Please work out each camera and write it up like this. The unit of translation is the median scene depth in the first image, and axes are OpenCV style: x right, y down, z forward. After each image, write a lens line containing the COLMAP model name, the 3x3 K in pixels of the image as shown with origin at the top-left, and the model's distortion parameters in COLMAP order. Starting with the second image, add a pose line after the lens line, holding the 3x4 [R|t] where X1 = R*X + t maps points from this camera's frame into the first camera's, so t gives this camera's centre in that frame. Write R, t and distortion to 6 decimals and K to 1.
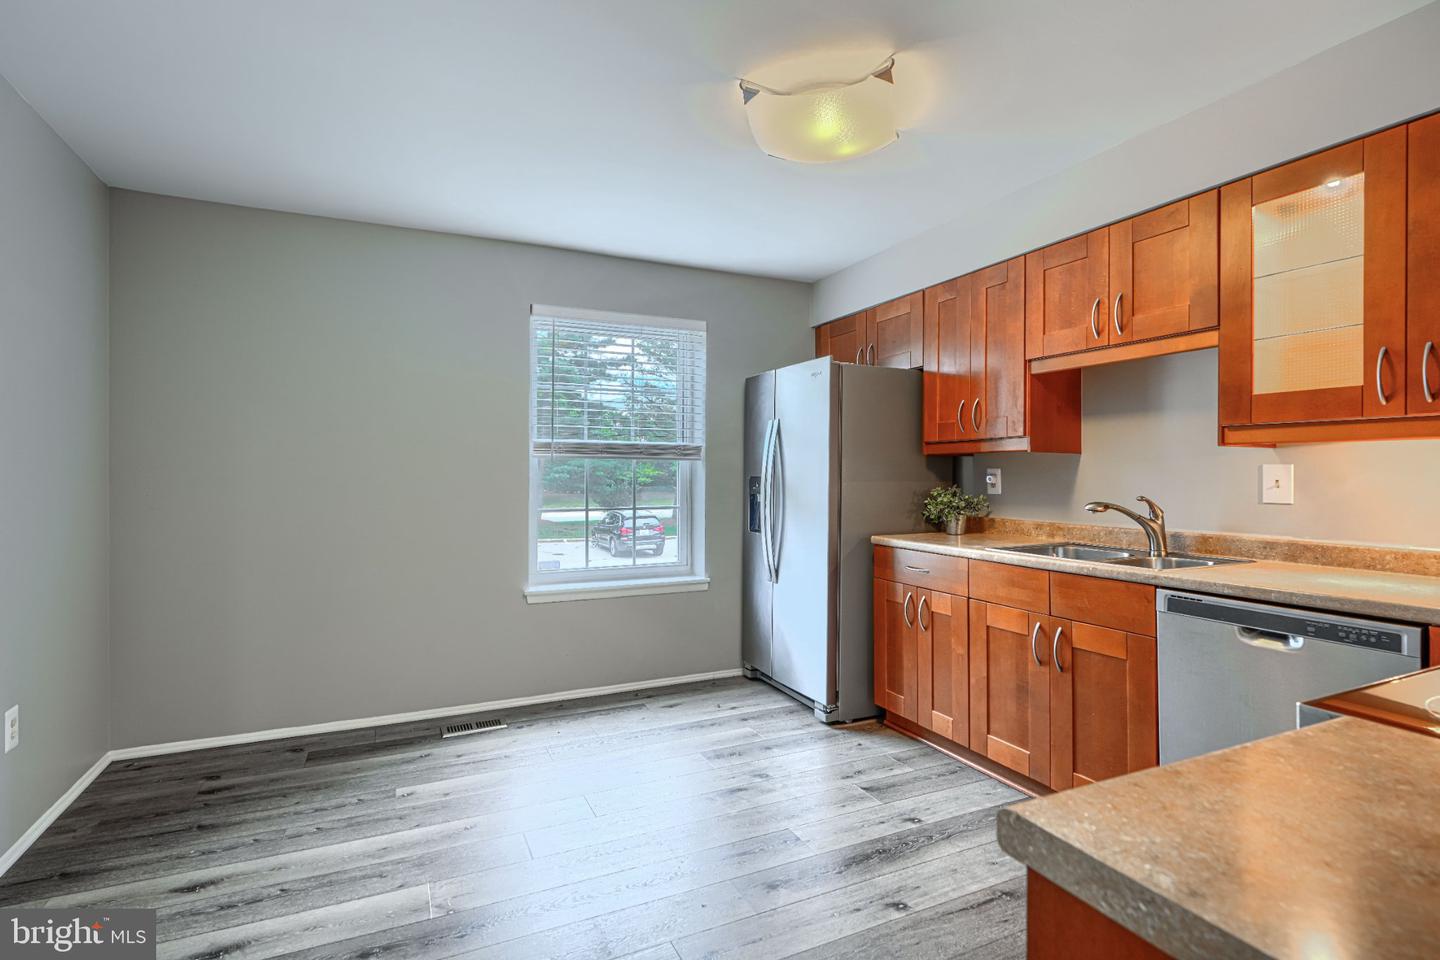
lens RADIAL K [[695.2, 0, 719.0], [0, 695.2, 468.0], [0, 0, 1]] dist [-0.001246, -0.000552]
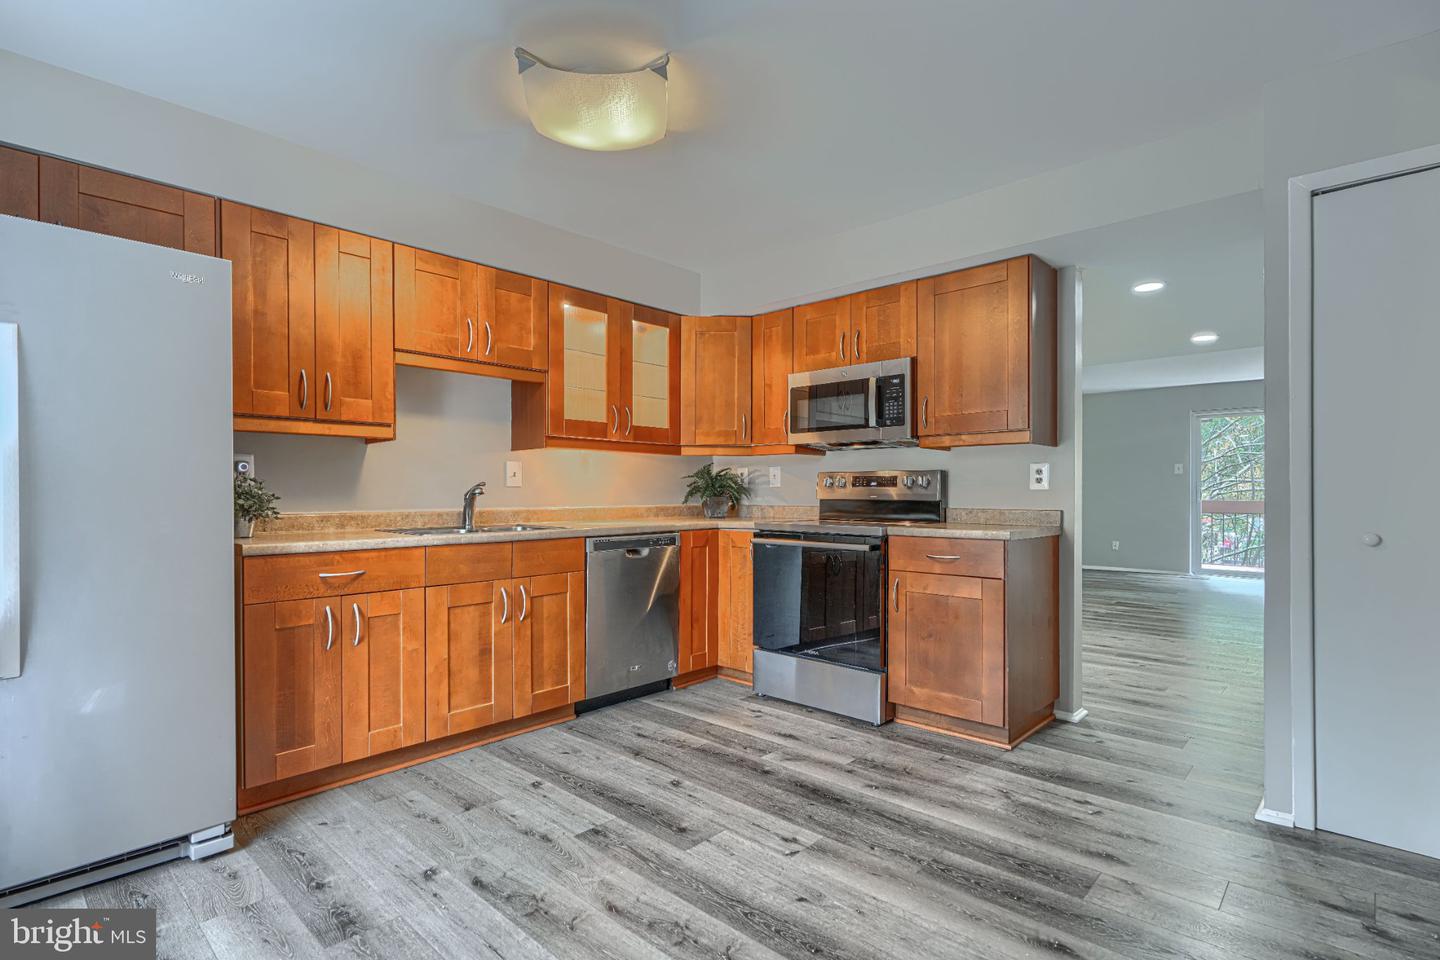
lens RADIAL K [[695.2, 0, 717.5], [0, 695.2, 492.5], [0, 0, 1]] dist [-0.001246, -0.000552]
pose [[-0.366117, 0.001113, 0.930568, -0.646545], [-0.004810, 0.999984, -0.003088, 0.052511], [-0.930556, -0.005606, -0.366105, 0.911300]]
